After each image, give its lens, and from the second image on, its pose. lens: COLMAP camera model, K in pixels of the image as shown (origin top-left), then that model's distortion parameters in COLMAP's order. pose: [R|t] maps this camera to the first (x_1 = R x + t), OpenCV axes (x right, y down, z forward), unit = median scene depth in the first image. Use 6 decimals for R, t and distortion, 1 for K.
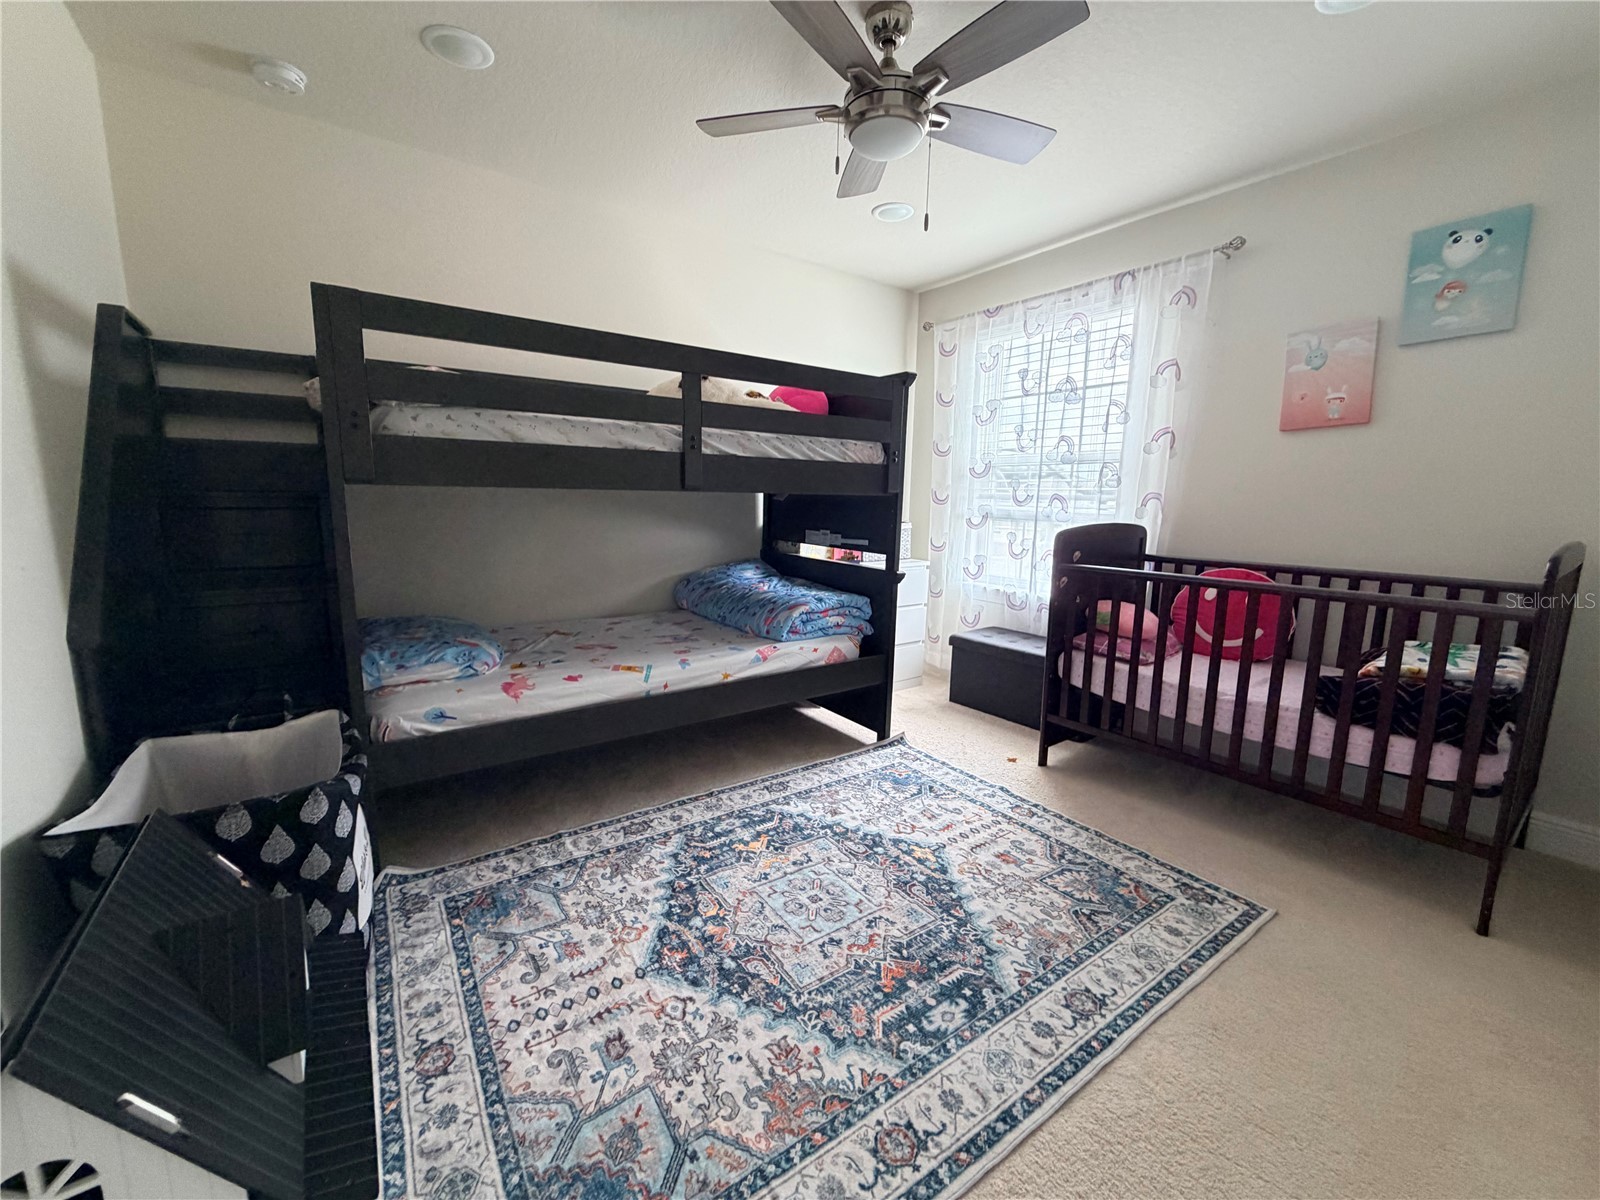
lens RADIAL K [[640.8, 0, 793.7], [0, 640.8, 591.6], [0, 0, 1]] dist [-0.001036, 0.000104]
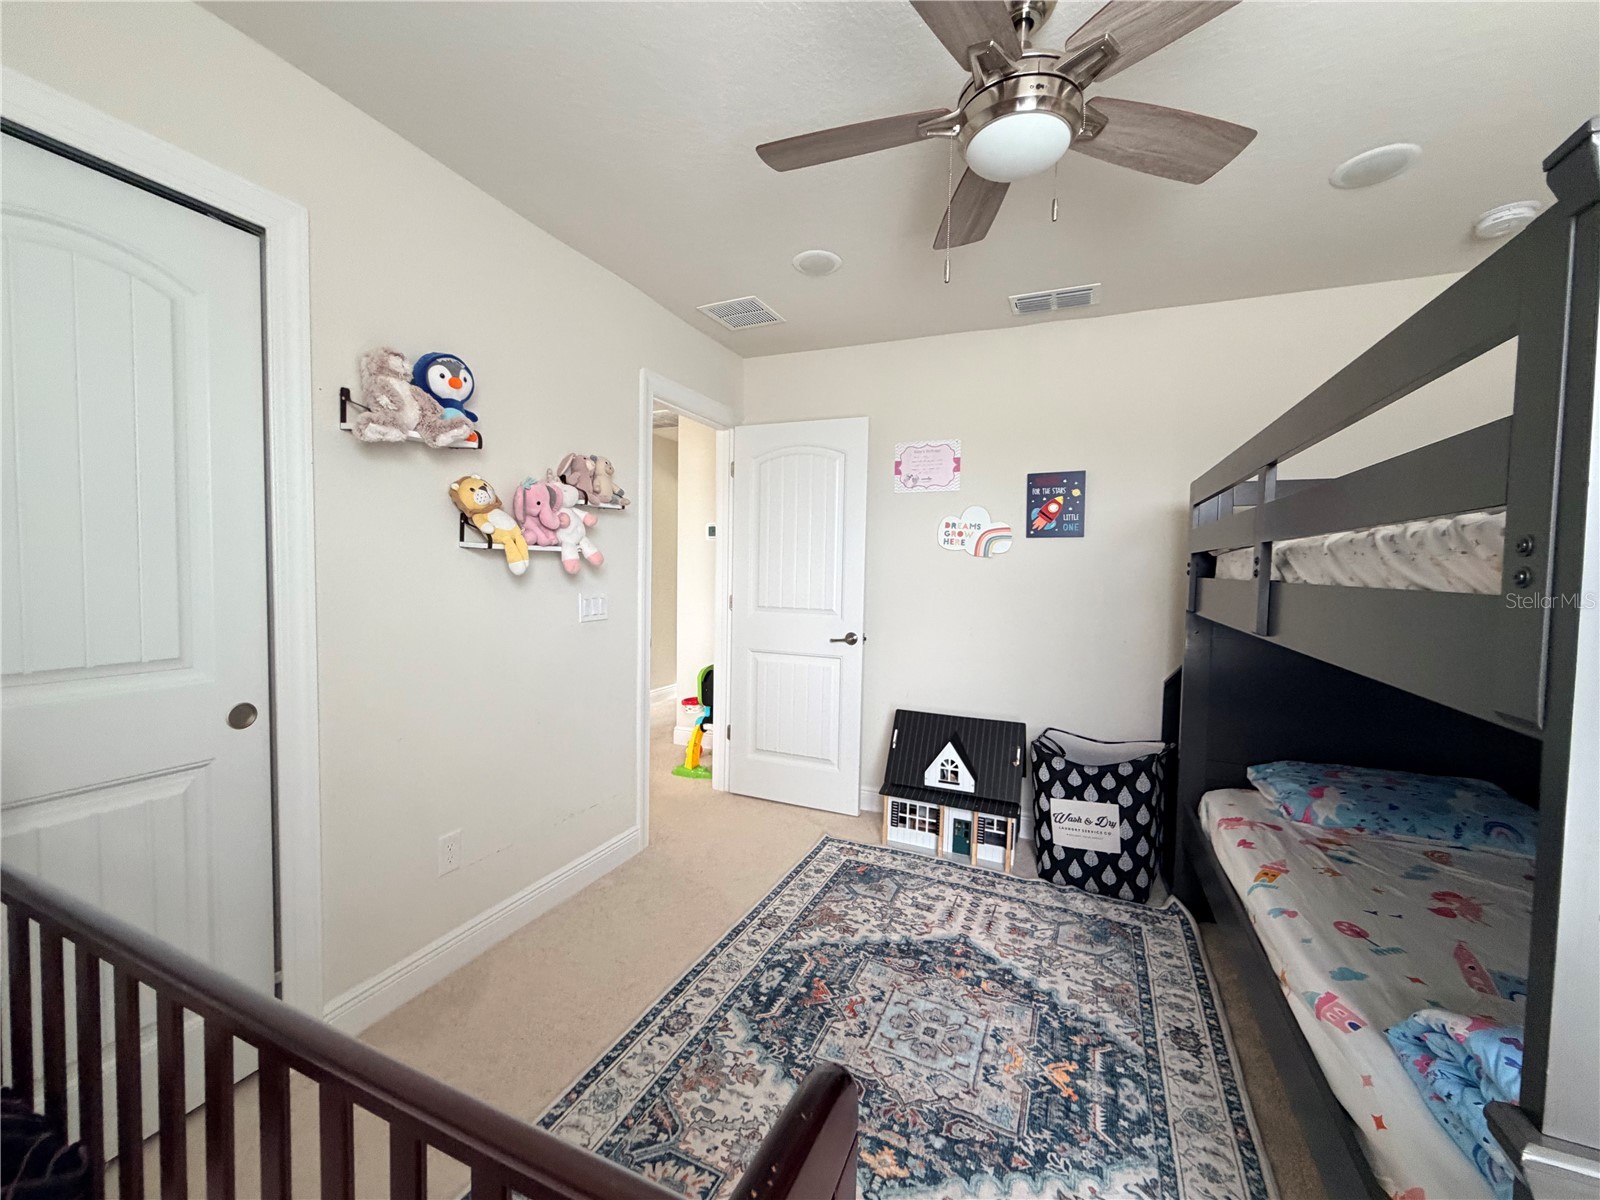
lens RADIAL K [[640.8, 0, 804.6], [0, 640.8, 594.0], [0, 0, 1]] dist [-0.001036, 0.000104]
pose [[-0.853330, -0.010918, -0.521257, 0.858104], [-0.111479, 0.980480, 0.161961, -0.375471], [0.509314, 0.196316, -0.837890, 1.915496]]
